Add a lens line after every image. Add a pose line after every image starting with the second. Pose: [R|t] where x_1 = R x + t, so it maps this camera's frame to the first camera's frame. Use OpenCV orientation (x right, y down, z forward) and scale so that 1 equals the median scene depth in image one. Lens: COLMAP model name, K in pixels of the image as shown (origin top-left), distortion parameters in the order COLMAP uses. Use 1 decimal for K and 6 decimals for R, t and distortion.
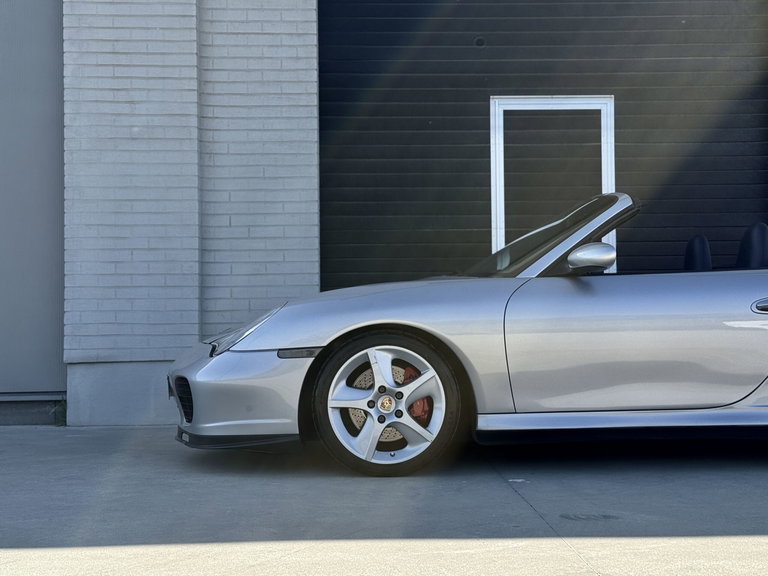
lens RADIAL K [[1147.0, 0, 382.8], [0, 1147.0, 284.9], [0, 0, 1]] dist [0.170442, -0.065840]
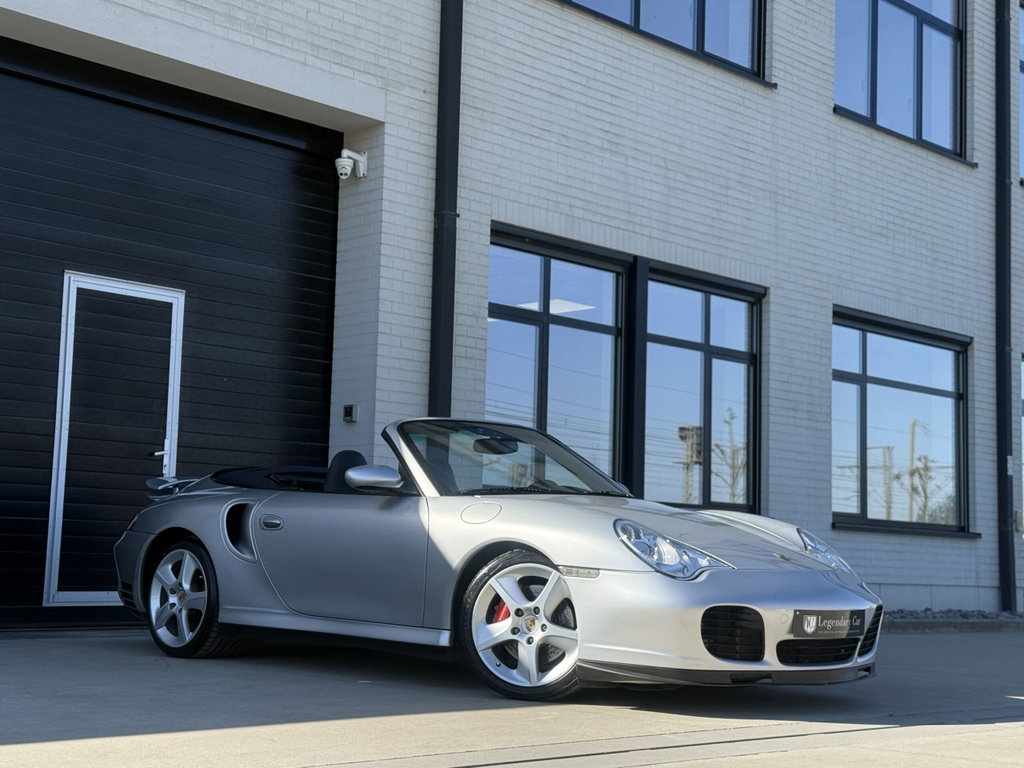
lens RADIAL K [[1566.0, 0, 512.4], [0, 1566.0, 380.6], [0, 0, 1]] dist [0.165232, -0.115835]
pose [[0.720427, 0.108505, 0.684990, -0.530498], [-0.066714, 0.993947, -0.087280, 0.003614], [-0.690314, 0.017181, 0.723306, -0.120949]]
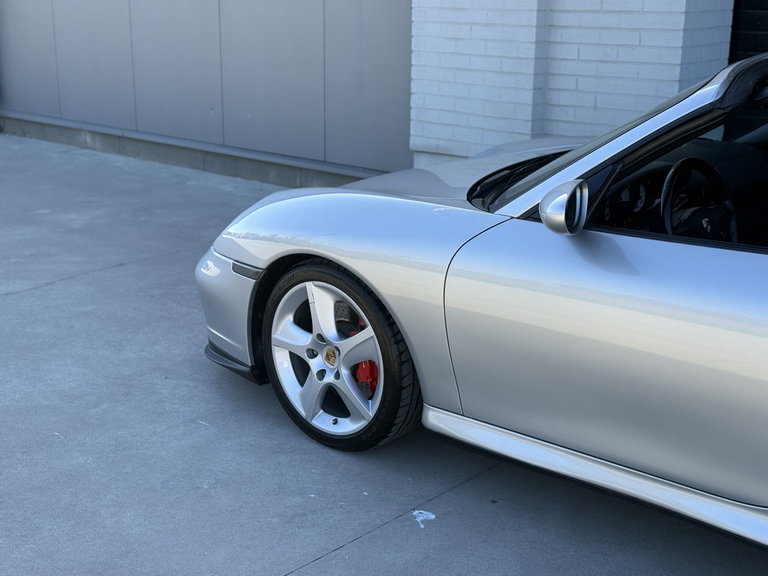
lens RADIAL K [[1149.8, 0, 385.9], [0, 1149.8, 290.5], [0, 0, 1]] dist [0.156564, -0.084432]
pose [[0.719552, 0.202199, -0.664349, 0.335259], [0.020070, 0.950217, 0.310942, -0.109580], [0.694148, -0.237072, 0.679673, 0.340587]]
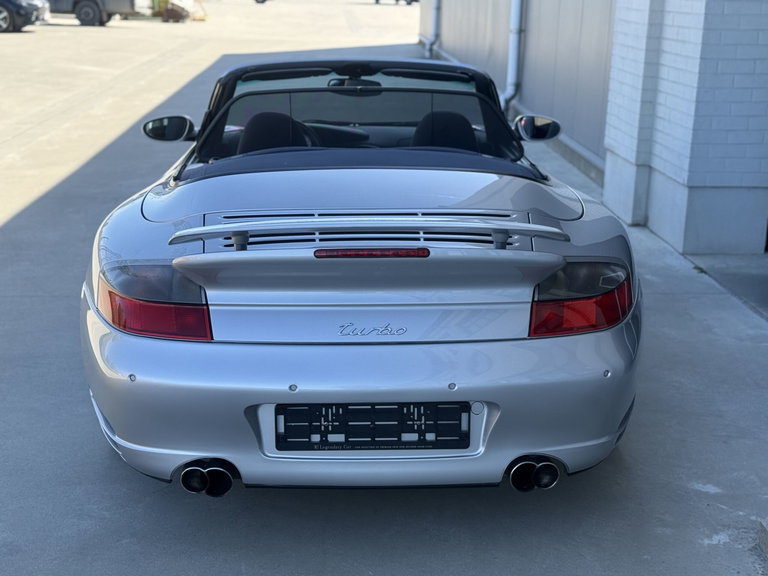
lens RADIAL K [[1148.4, 0, 379.0], [0, 1148.4, 286.1], [0, 0, 1]] dist [0.196265, -0.388450]
pose [[0.007268, 0.270618, -0.962659, 0.831317], [0.029295, 0.962214, 0.270714, -0.111916], [0.999544, -0.030169, -0.000934, 0.774216]]
